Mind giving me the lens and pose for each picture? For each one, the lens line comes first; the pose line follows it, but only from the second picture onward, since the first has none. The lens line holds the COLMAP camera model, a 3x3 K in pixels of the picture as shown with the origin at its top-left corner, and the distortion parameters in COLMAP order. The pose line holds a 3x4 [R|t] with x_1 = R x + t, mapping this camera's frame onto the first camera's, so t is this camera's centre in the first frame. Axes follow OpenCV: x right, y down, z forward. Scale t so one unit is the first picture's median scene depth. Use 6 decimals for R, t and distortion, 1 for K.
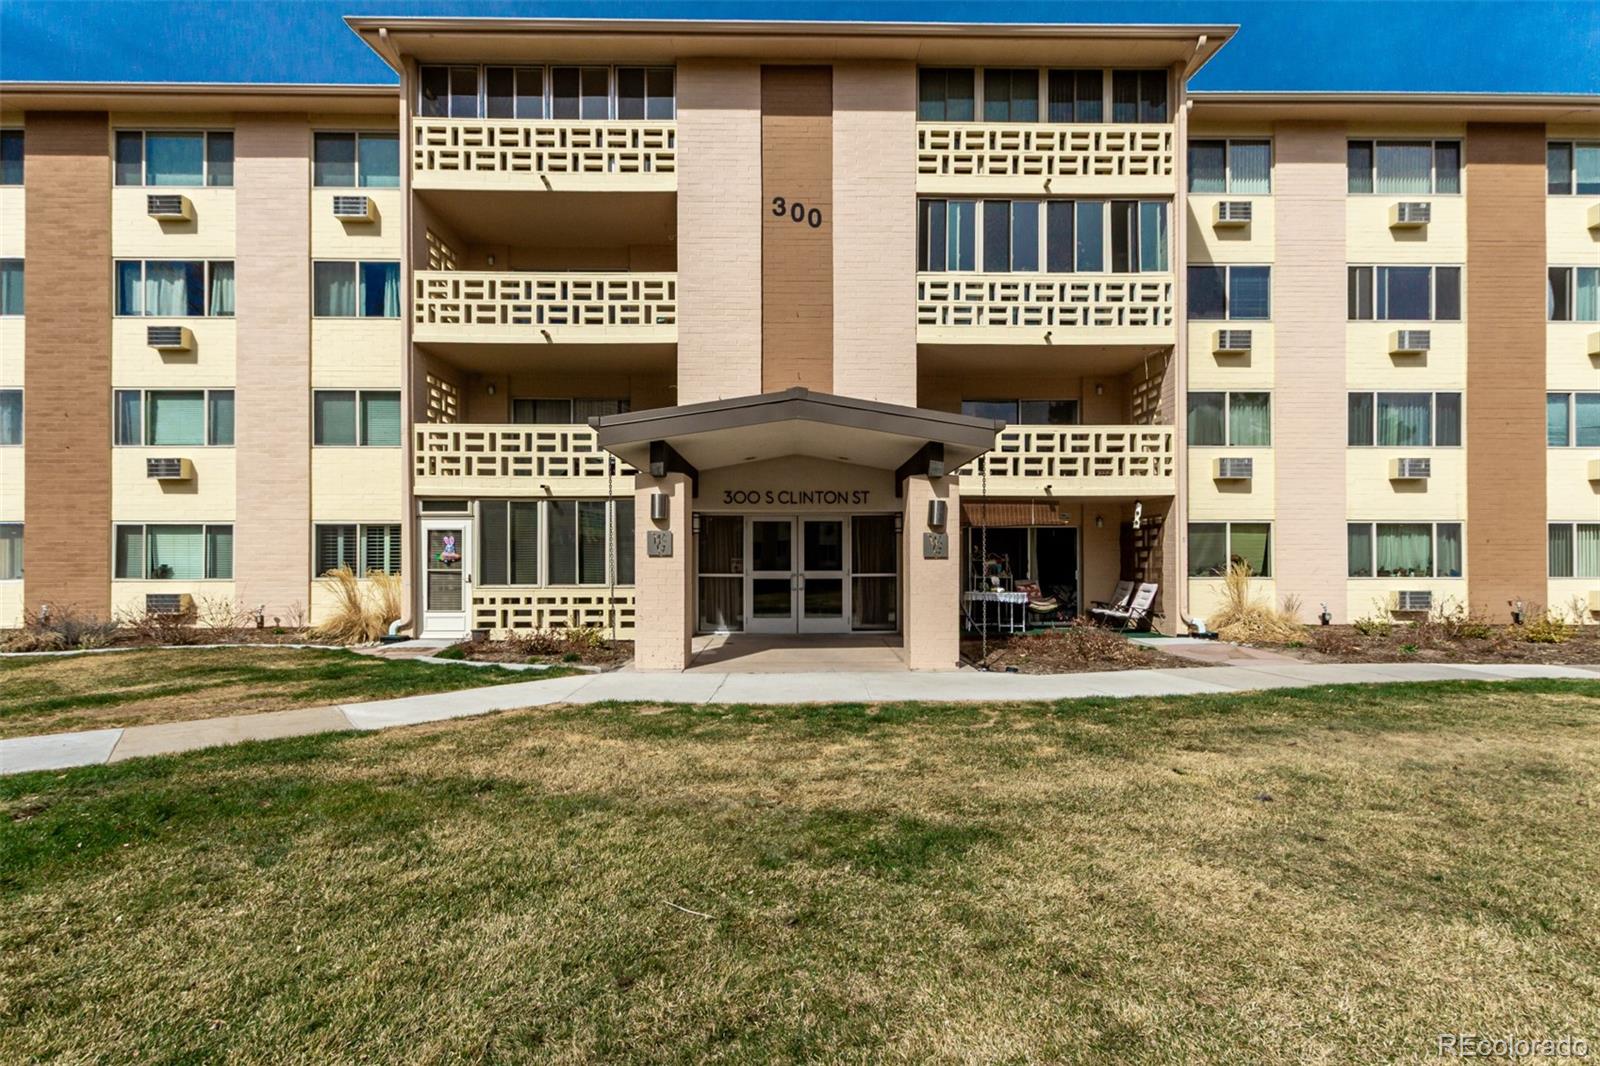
lens RADIAL K [[769.3, 0, 799.7], [0, 769.3, 558.6], [0, 0, 1]] dist [-0.000451, 0.000370]
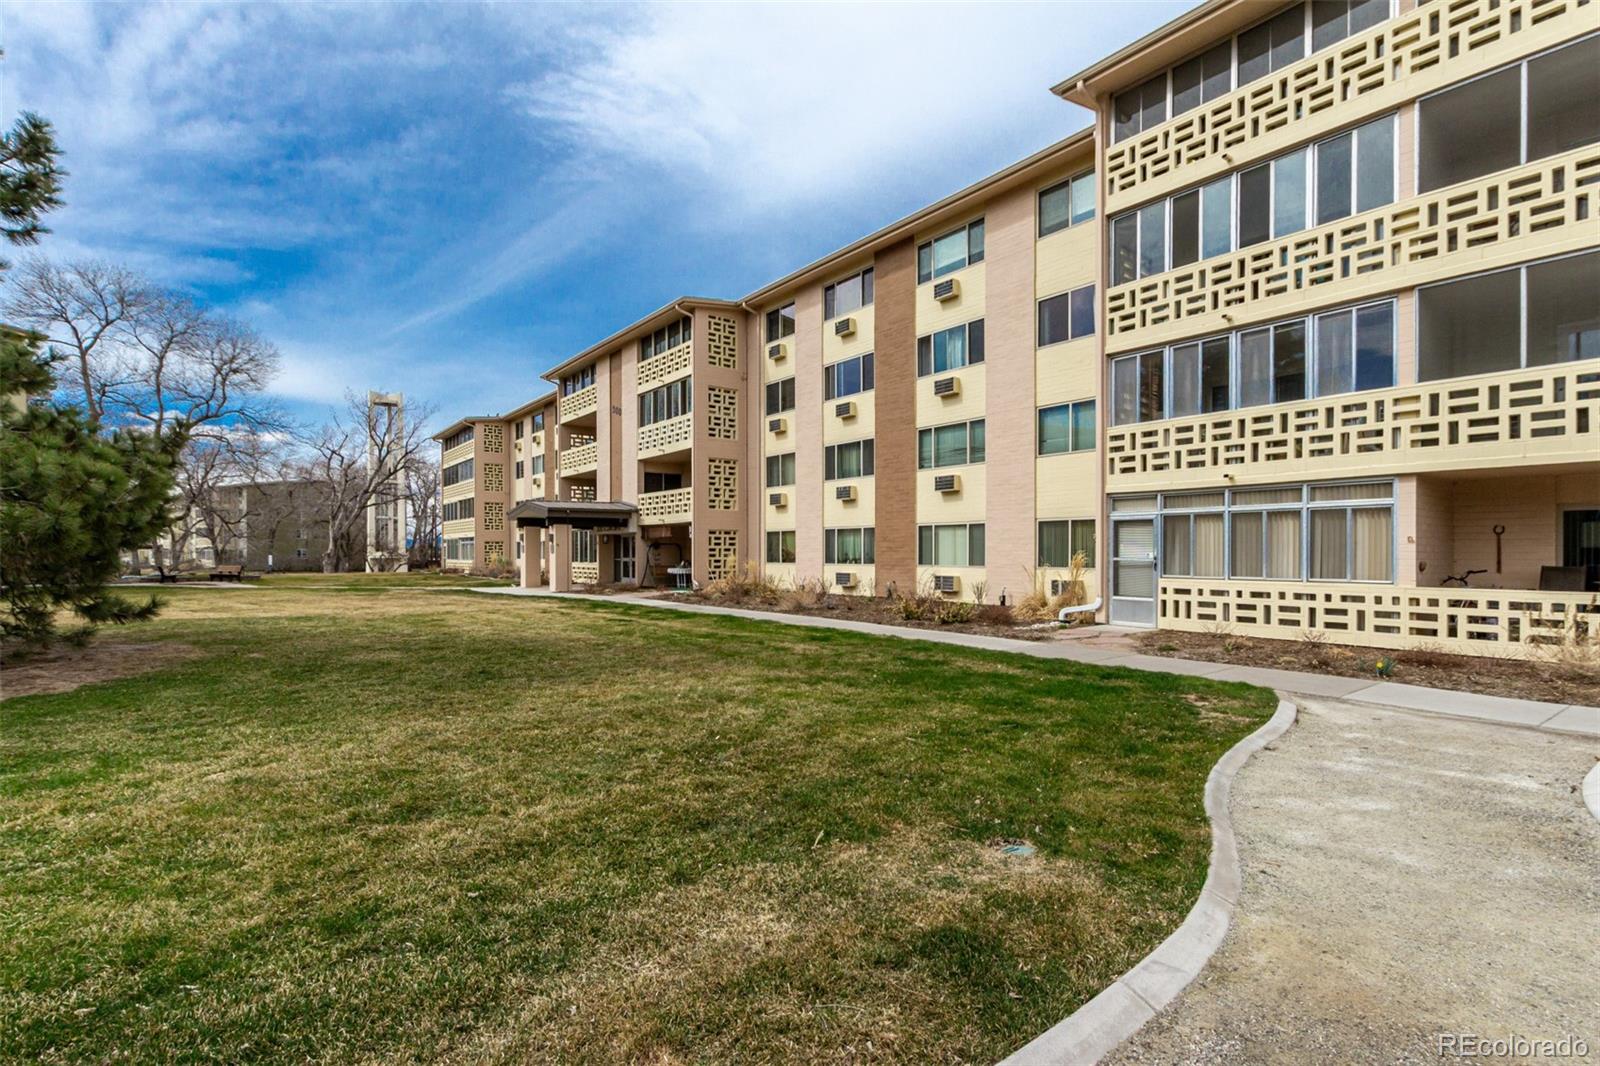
lens RADIAL K [[769.3, 0, 799.7], [0, 769.3, 558.6], [0, 0, 1]] dist [-0.000451, 0.000370]
pose [[0.581392, 0.011060, -0.813548, 0.136667], [-0.002096, 0.999925, 0.012096, -0.000296], [0.813621, -0.005327, 0.581371, 0.002273]]
